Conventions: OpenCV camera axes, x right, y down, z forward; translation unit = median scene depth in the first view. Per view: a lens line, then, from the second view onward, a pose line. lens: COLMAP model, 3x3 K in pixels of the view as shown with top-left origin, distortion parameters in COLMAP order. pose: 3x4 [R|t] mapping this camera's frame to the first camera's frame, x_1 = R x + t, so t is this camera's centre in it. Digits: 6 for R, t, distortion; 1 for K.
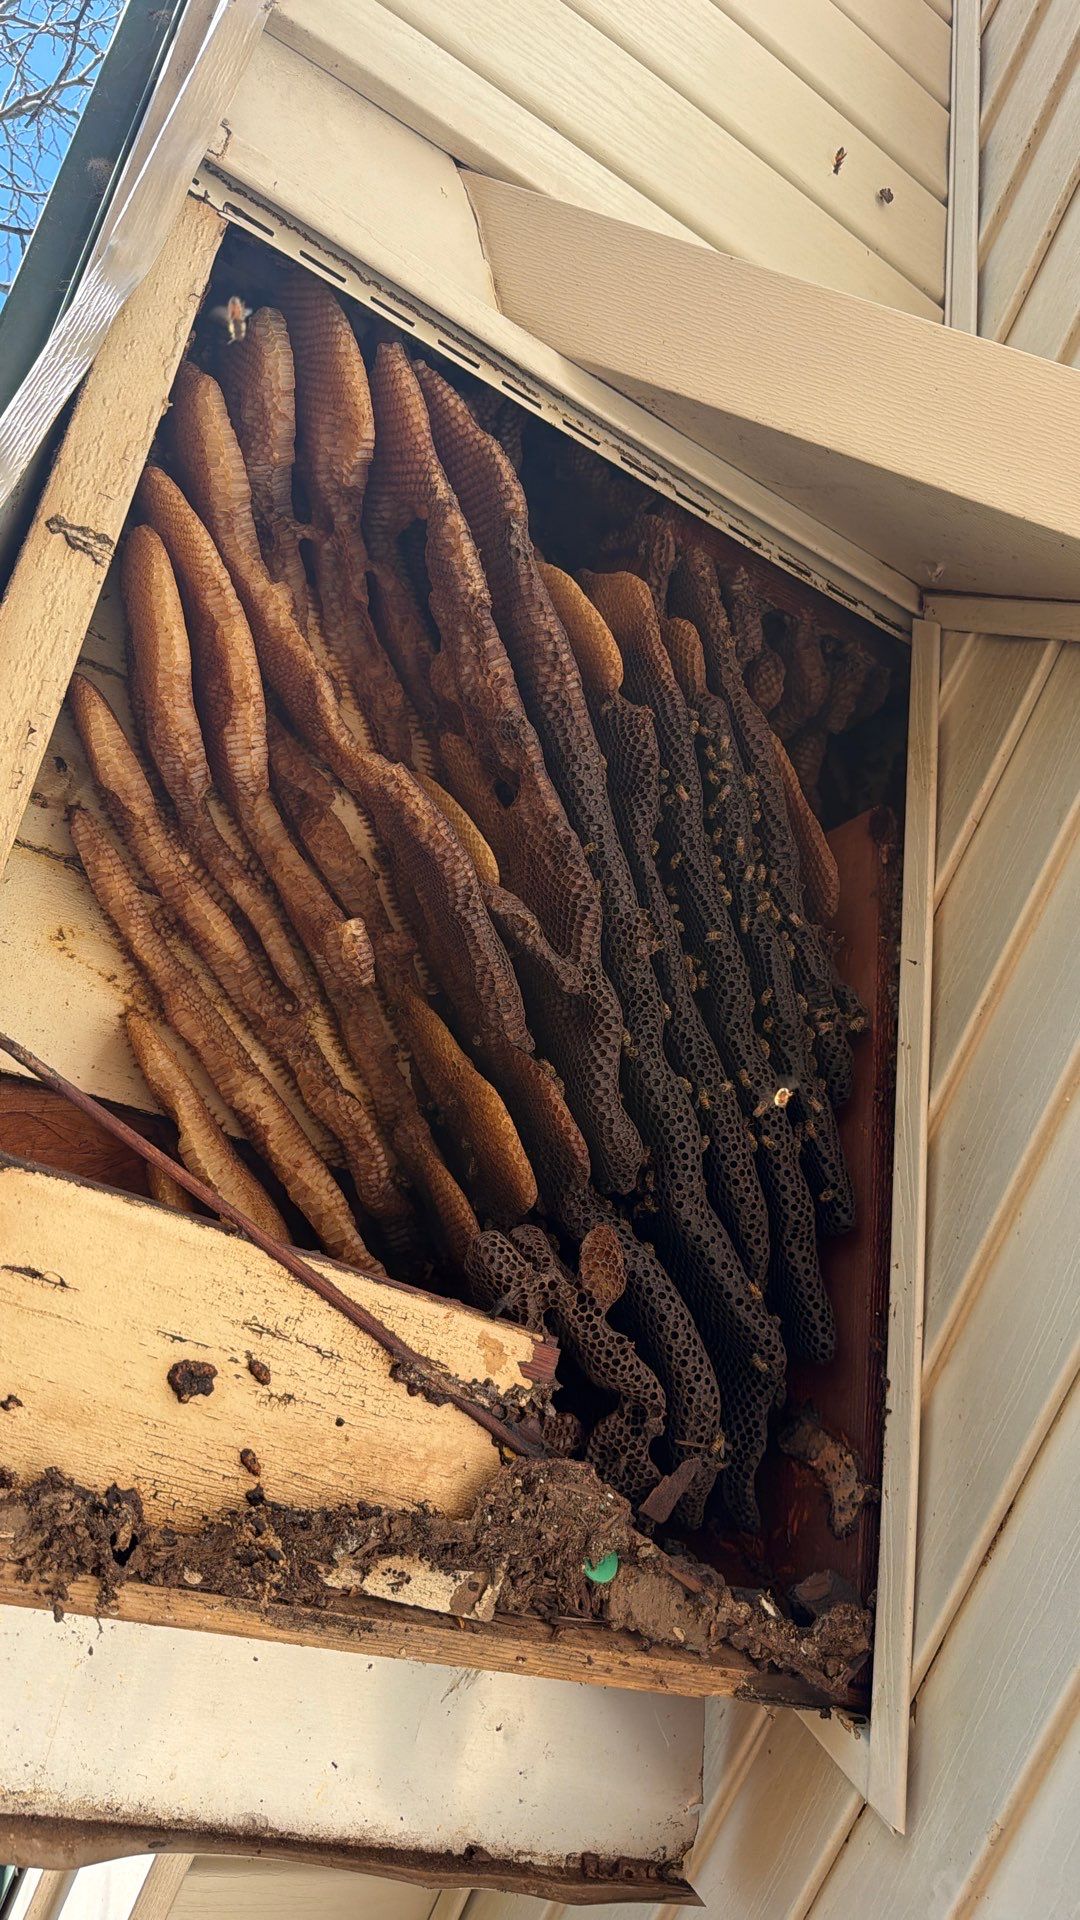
lens RADIAL K [[1344.5, 0, 540.0], [0, 1344.5, 960.0], [0, 0, 1]] dist [-0.002553, -0.001139]
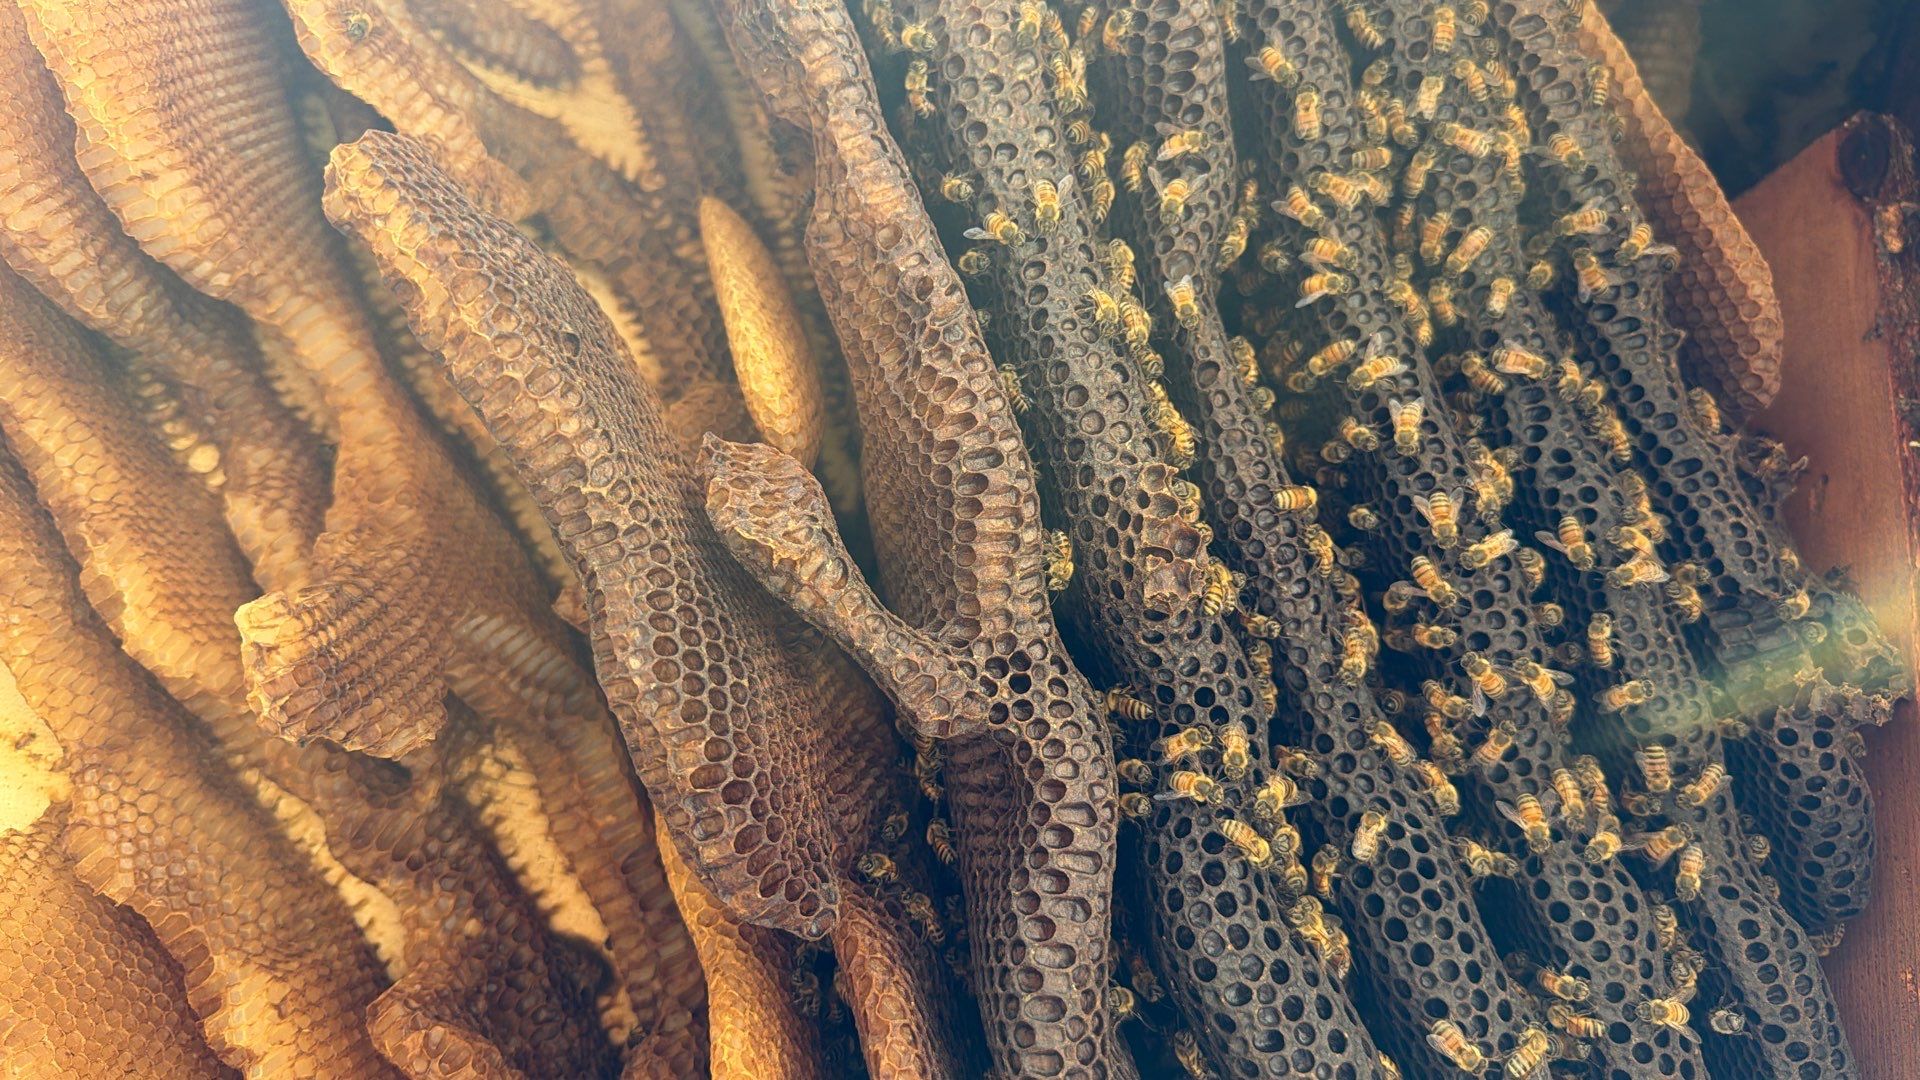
lens RADIAL K [[1487.8, 0, 960.0], [0, 1487.8, 540.0], [0, 0, 1]] dist [0.122534, -0.282496]
pose [[0.960089, -0.096063, -0.262679, 0.151049], [0.104040, 0.994435, 0.016597, -0.036244], [0.259623, -0.043264, 0.964741, 0.754980]]
